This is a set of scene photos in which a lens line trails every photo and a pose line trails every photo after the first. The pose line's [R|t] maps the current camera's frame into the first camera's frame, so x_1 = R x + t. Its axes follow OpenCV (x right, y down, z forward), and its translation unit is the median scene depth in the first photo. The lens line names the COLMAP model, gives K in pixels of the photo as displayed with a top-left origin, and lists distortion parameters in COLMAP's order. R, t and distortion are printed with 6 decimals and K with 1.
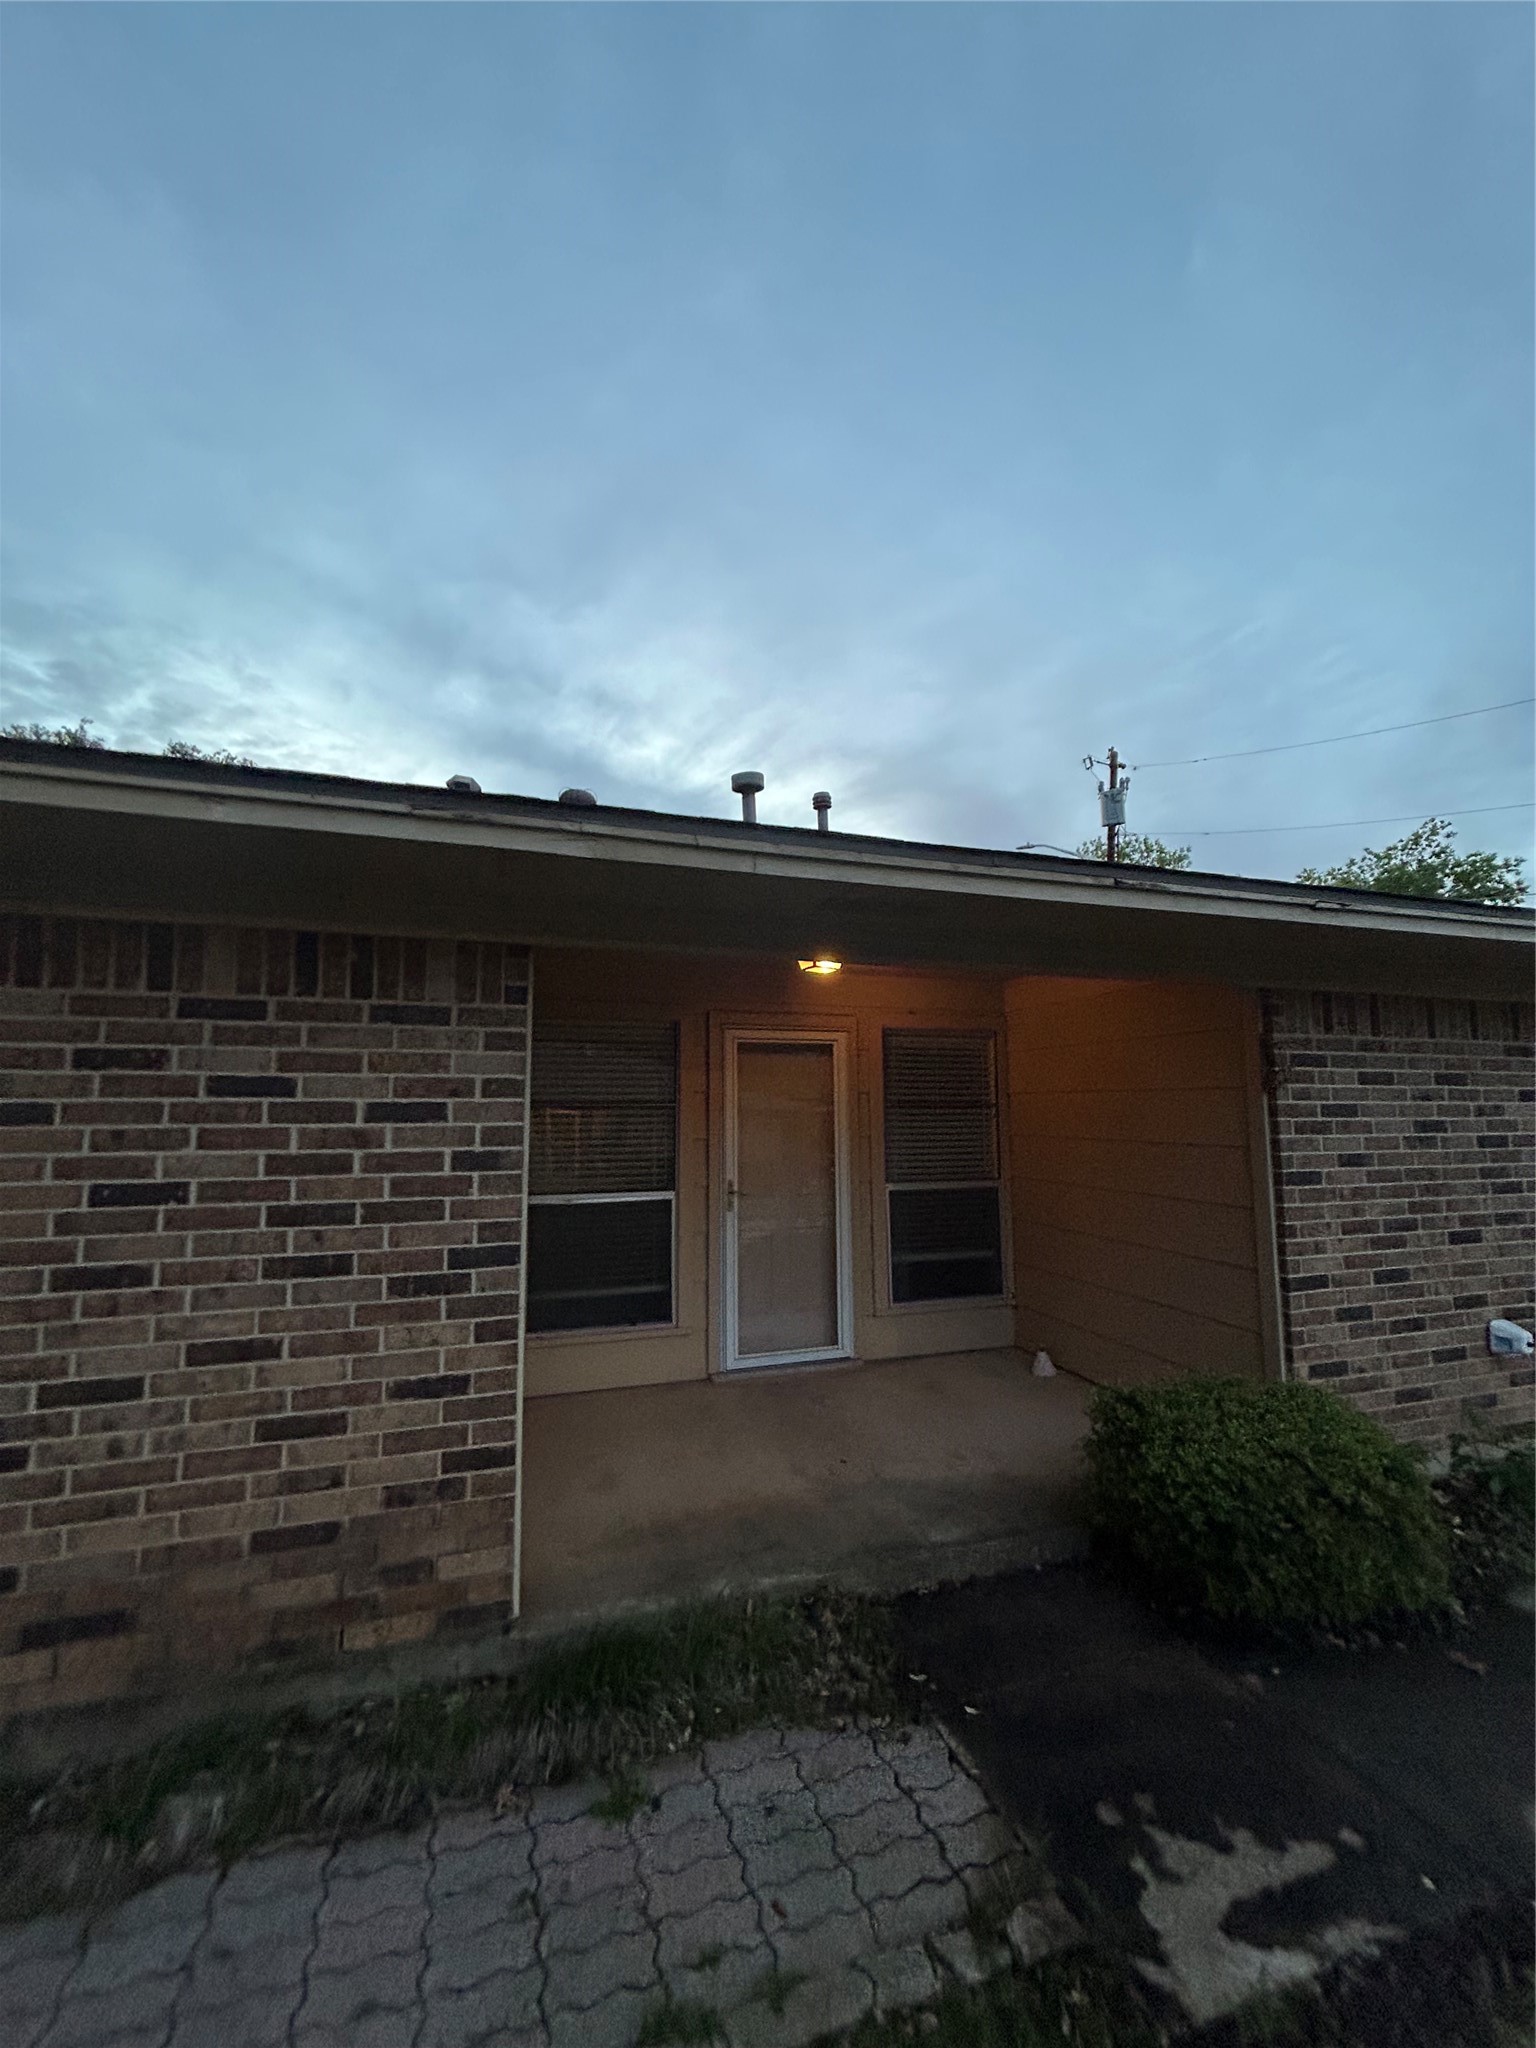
lens RADIAL K [[823.7, 0, 769.6], [0, 823.7, 1026.5], [0, 0, 1]] dist [-0.002384, 0.001368]
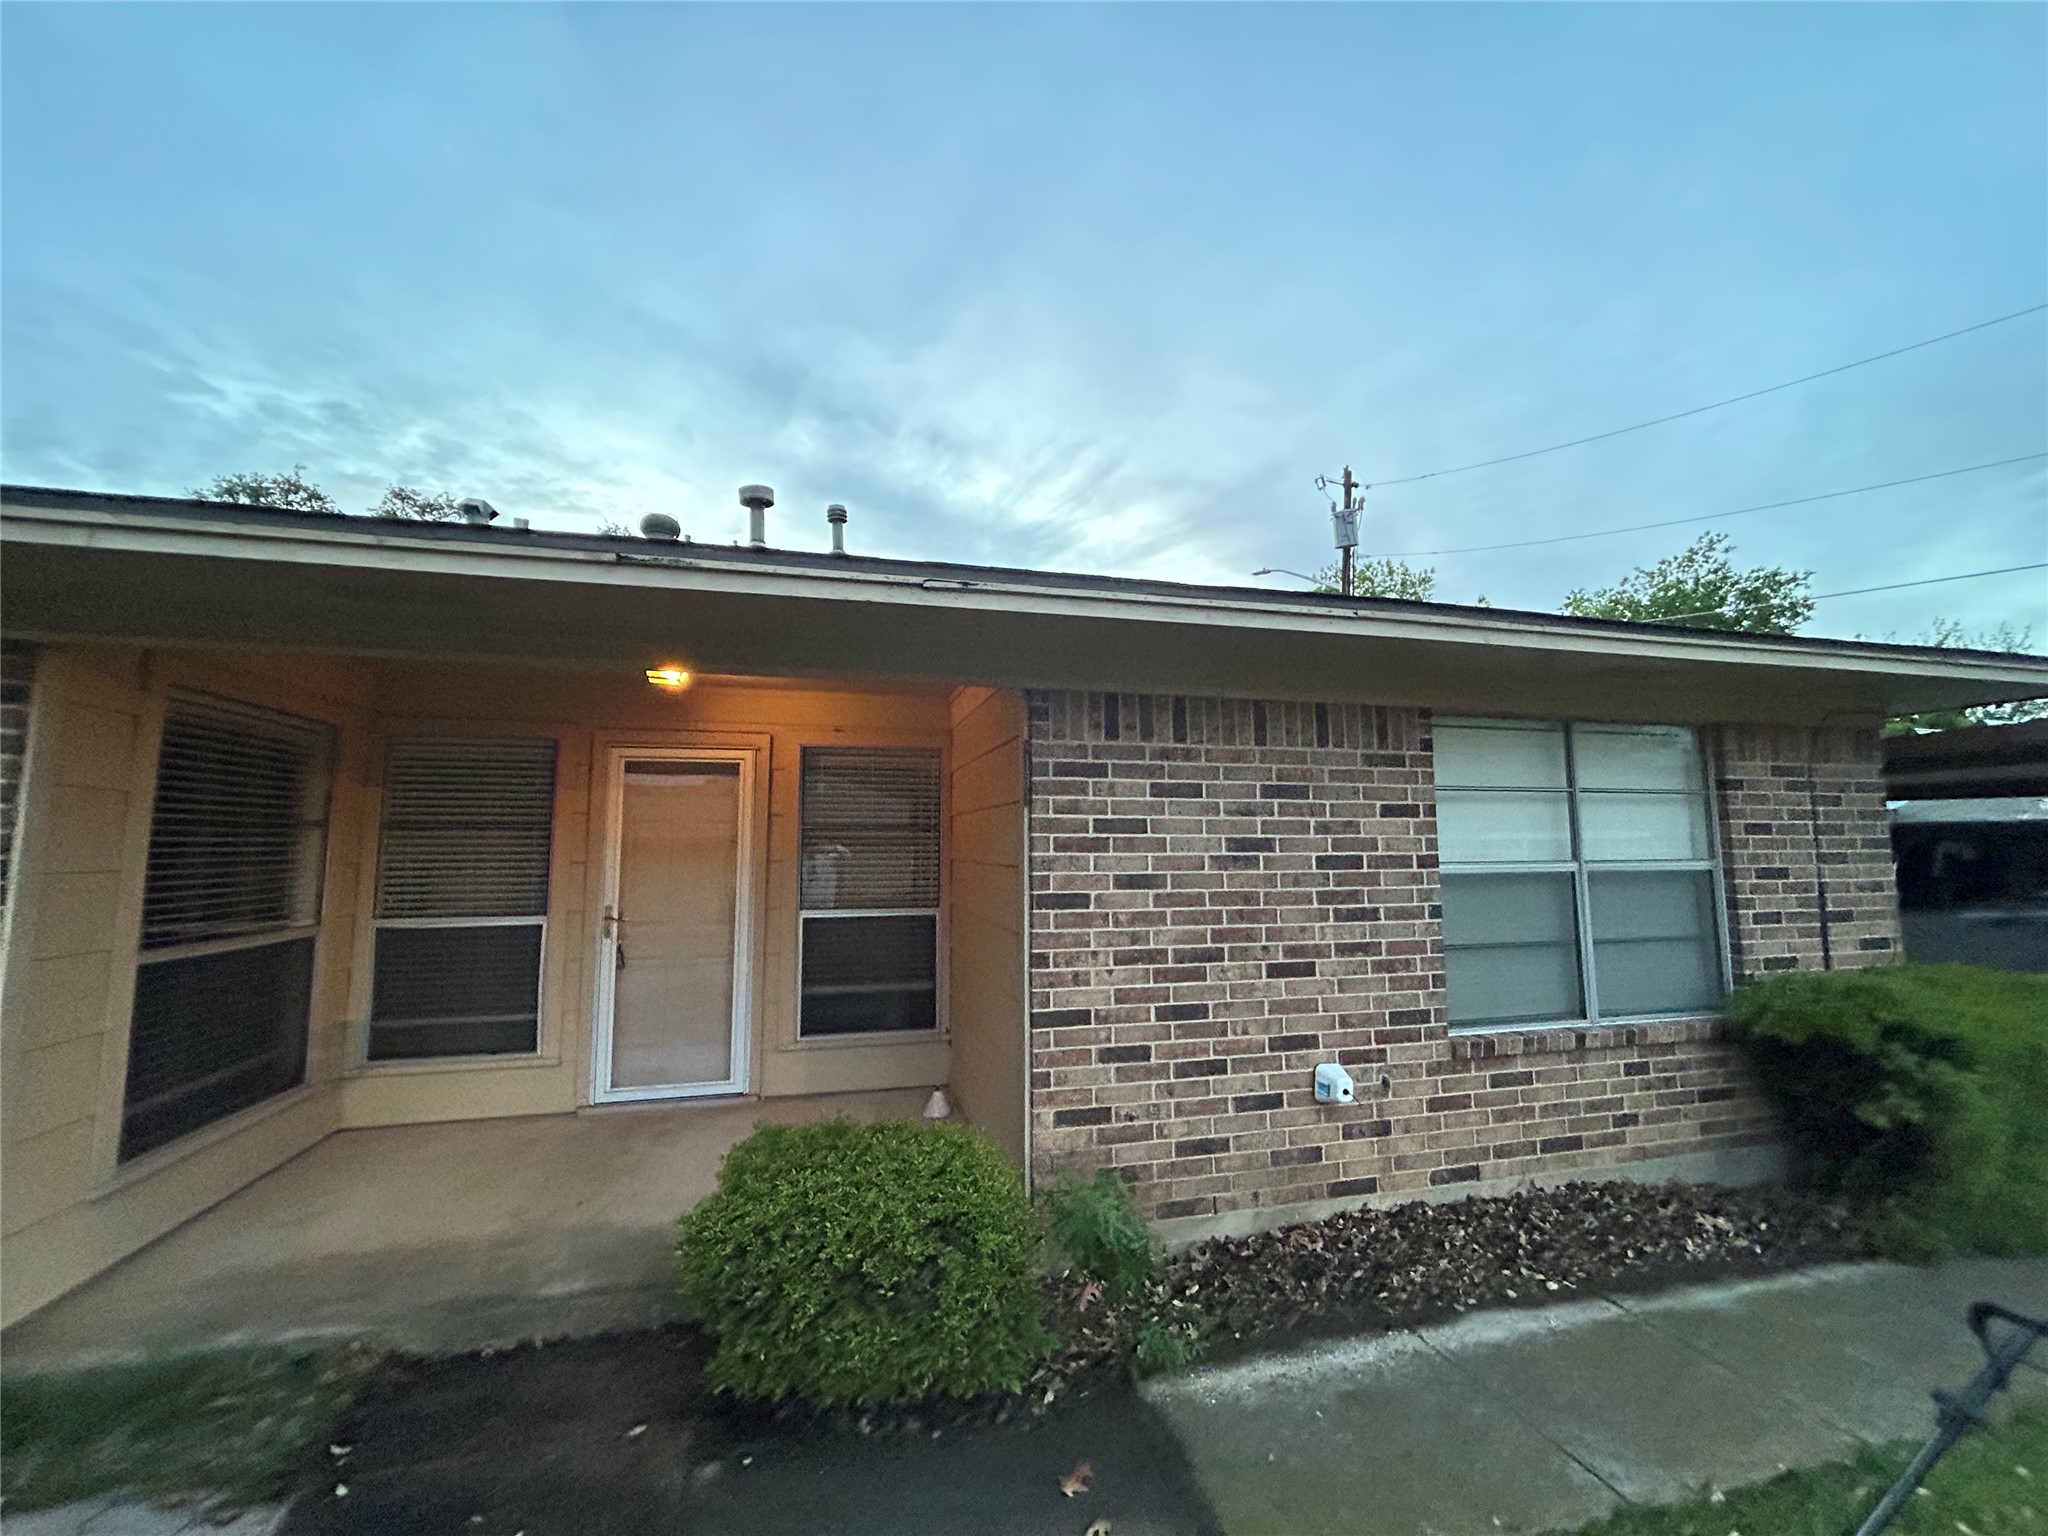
lens RADIAL K [[823.7, 0, 1028.8], [0, 823.7, 765.7], [0, 0, 1]] dist [-0.002384, 0.001368]
pose [[0.997853, -0.006726, -0.065145, 0.881717], [0.006879, 0.999974, 0.002119, 0.047000], [0.065129, -0.002563, 0.997874, 0.142135]]
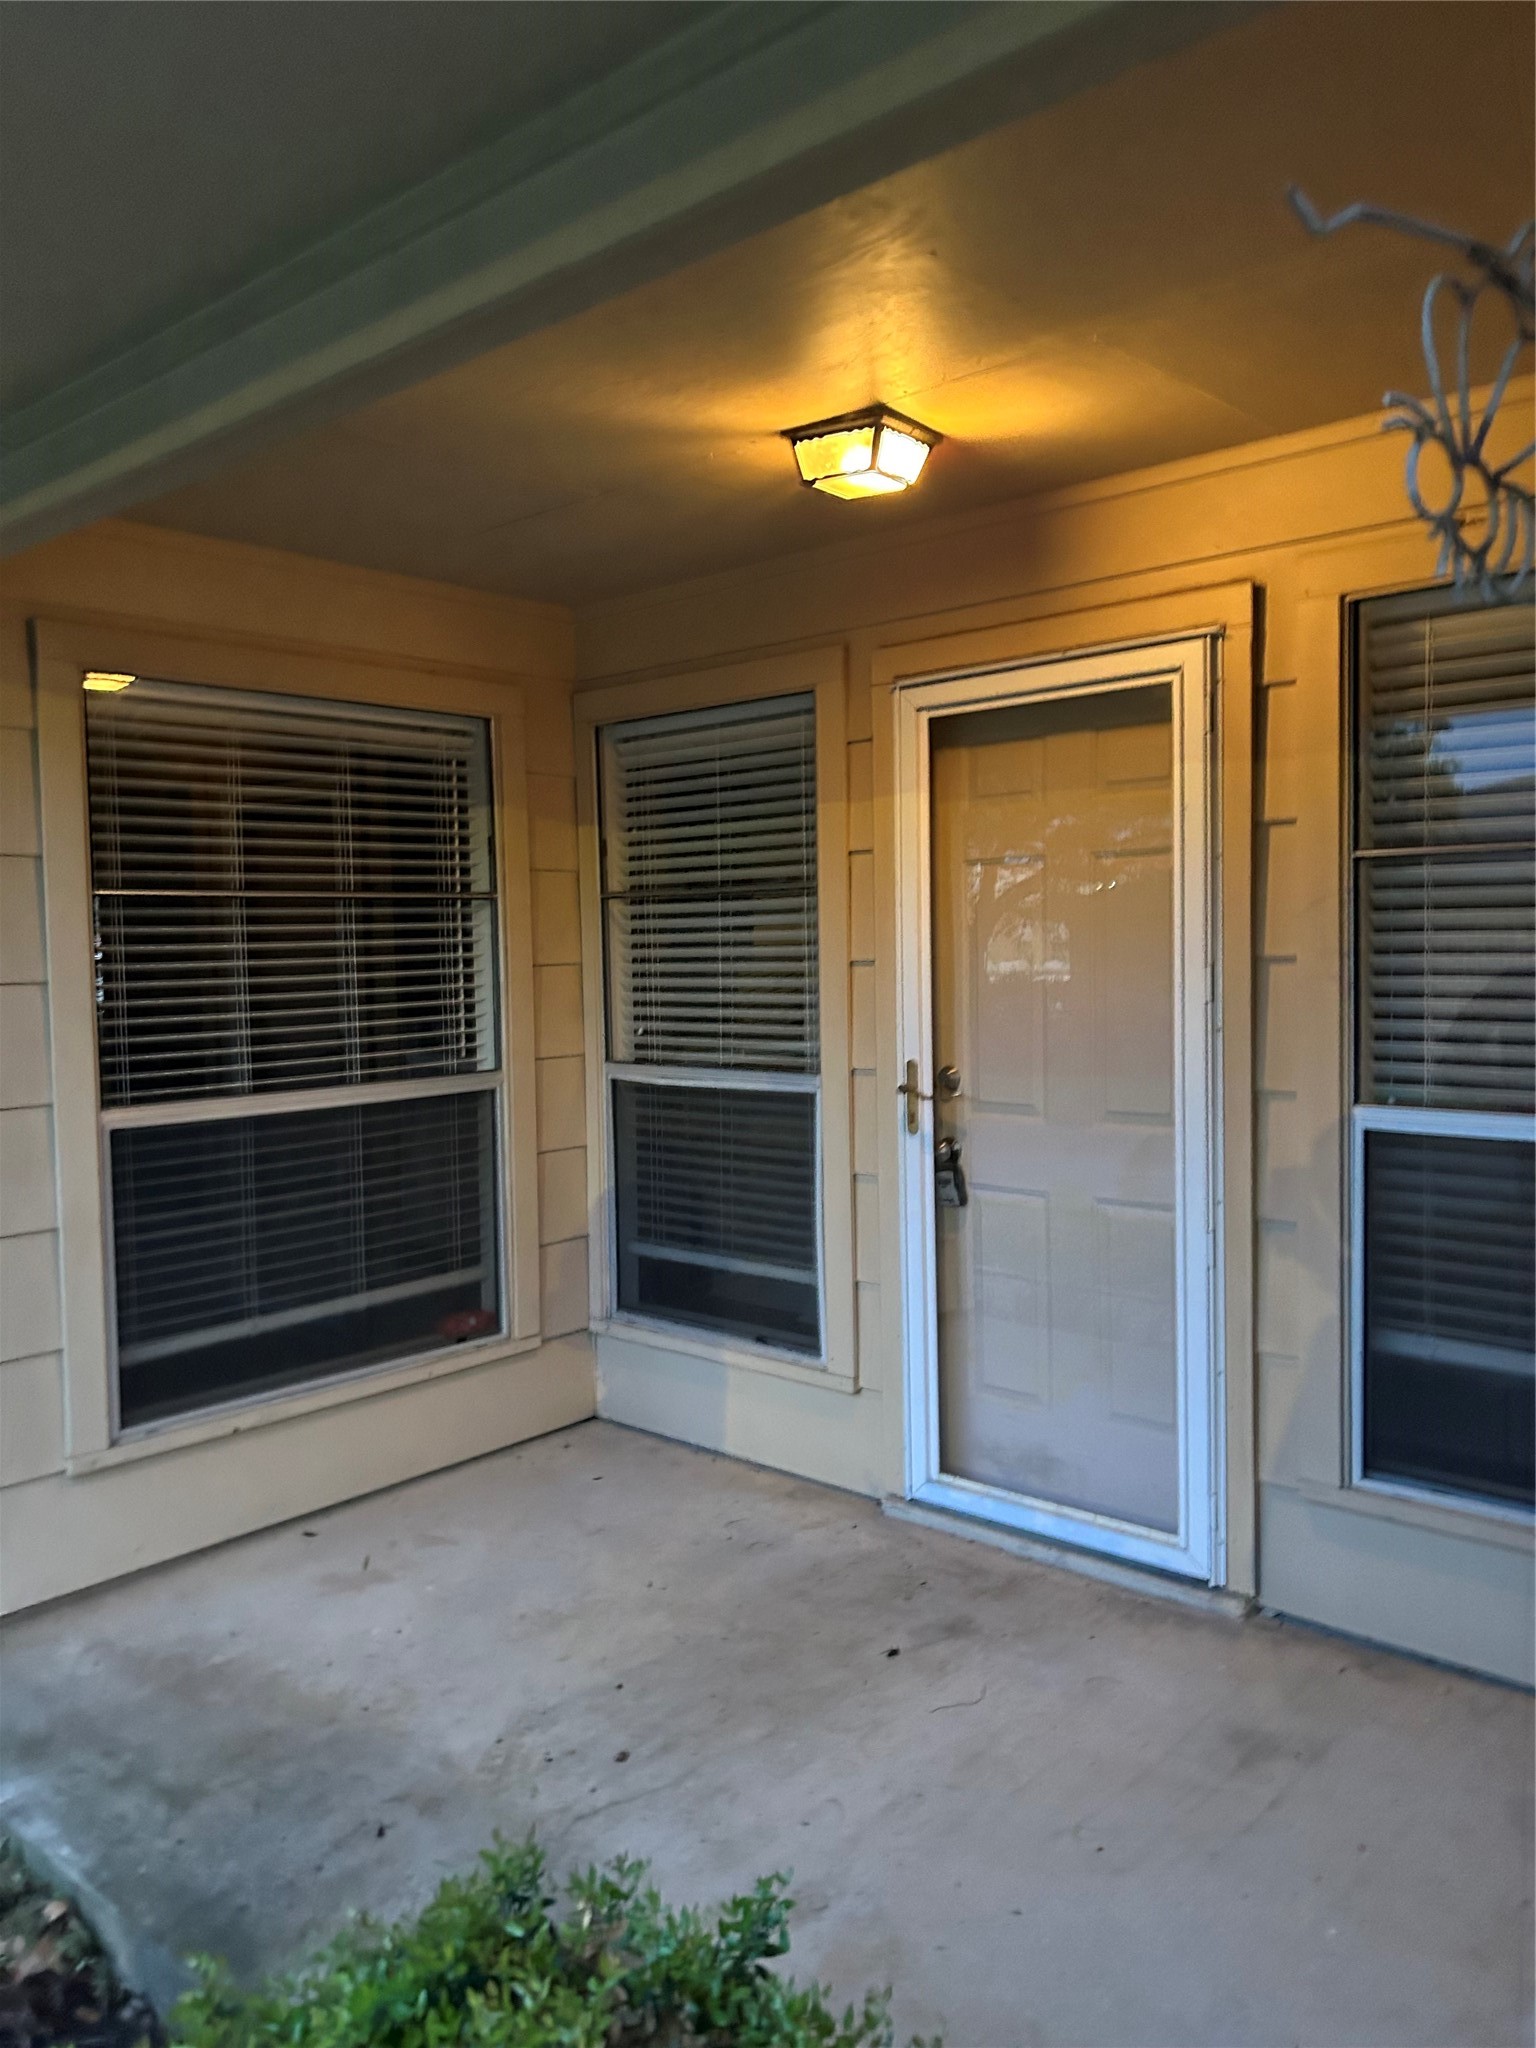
lens RADIAL K [[1530.4, 0, 761.6], [0, 1530.4, 1025.1], [0, 0, 1]] dist [0.067780, -0.074989]
pose [[0.495351, 0.040113, -0.867767, 1.019564], [0.107955, 0.988347, 0.107312, 0.138834], [0.861959, -0.146837, 0.485248, 0.997630]]
